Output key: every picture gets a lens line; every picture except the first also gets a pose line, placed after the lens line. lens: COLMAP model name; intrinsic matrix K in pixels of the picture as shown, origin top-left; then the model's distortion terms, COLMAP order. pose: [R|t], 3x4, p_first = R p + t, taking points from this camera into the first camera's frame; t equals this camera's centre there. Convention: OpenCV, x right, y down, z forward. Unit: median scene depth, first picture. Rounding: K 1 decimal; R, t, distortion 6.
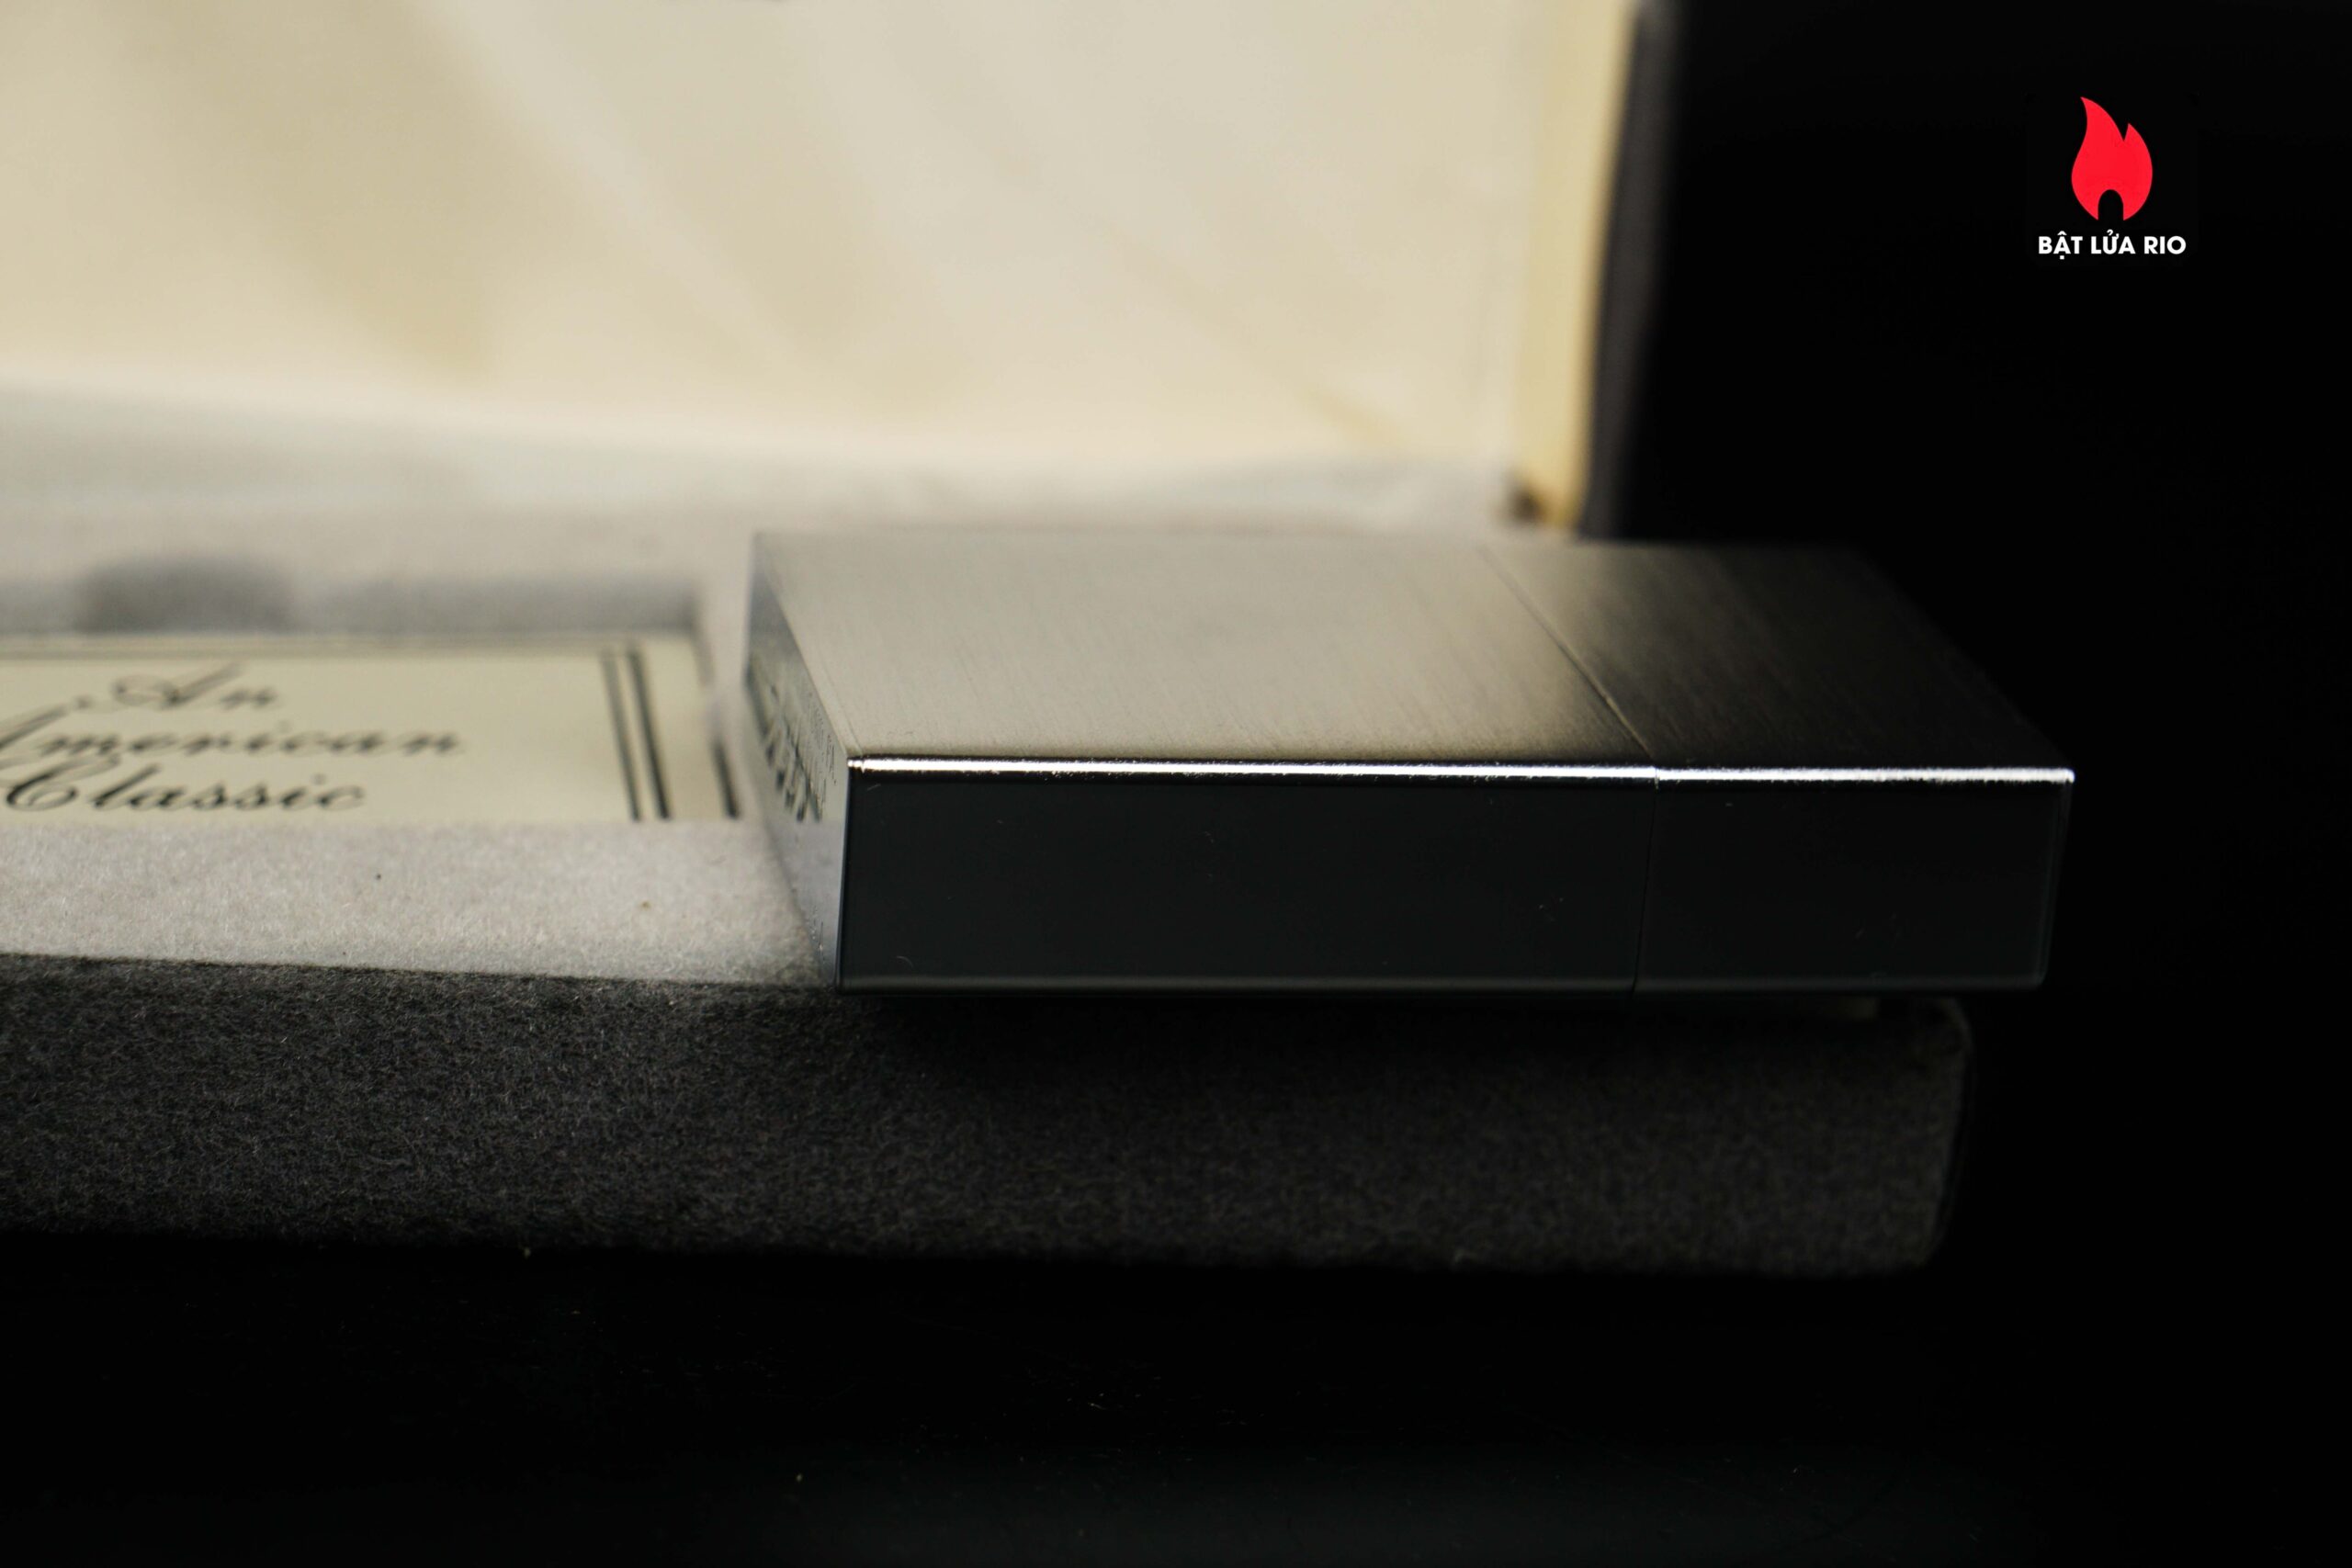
lens RADIAL K [[5743.9, 0, 1135.7], [0, 5743.9, 864.5], [0, 0, 1]] dist [-0.030536, 0.599983]
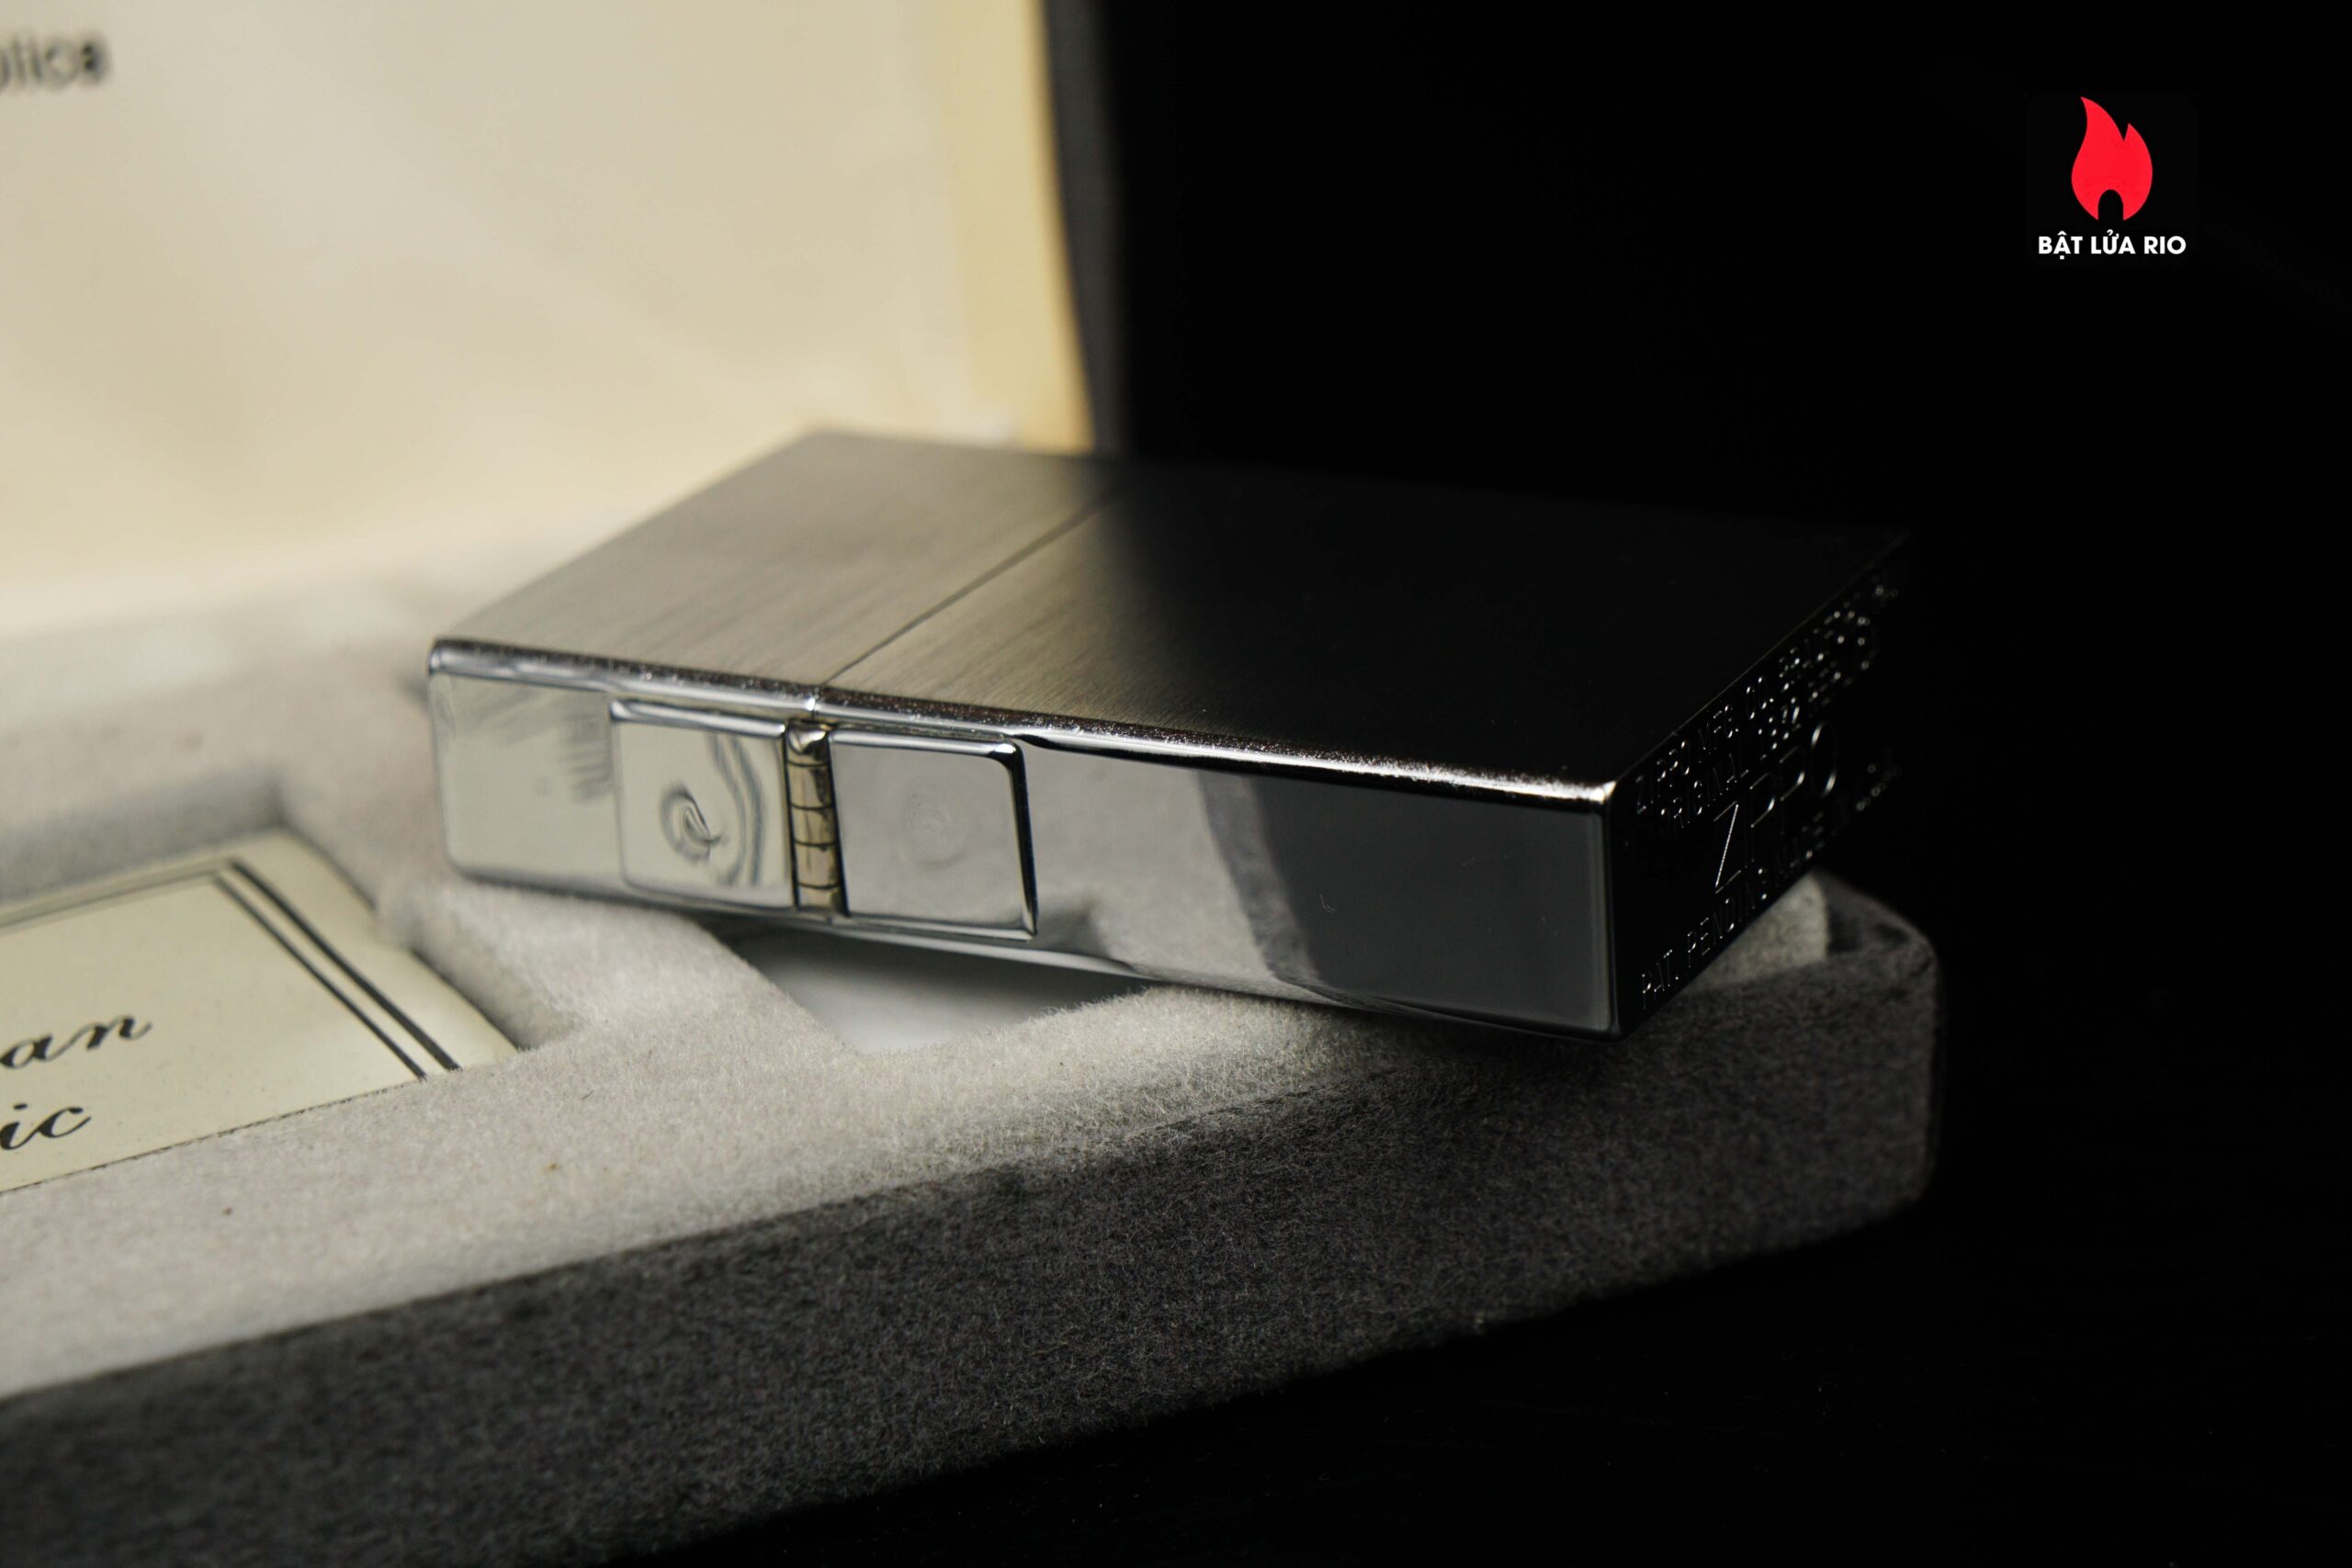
lens RADIAL K [[5743.9, 0, 1135.7], [0, 5743.9, 864.5], [0, 0, 1]] dist [-0.030536, 0.599983]
pose [[0.938444, -0.233416, 0.254635, -0.213038], [0.224577, 0.972373, 0.063680, -0.072756], [-0.262465, -0.002575, 0.964938, 0.148599]]
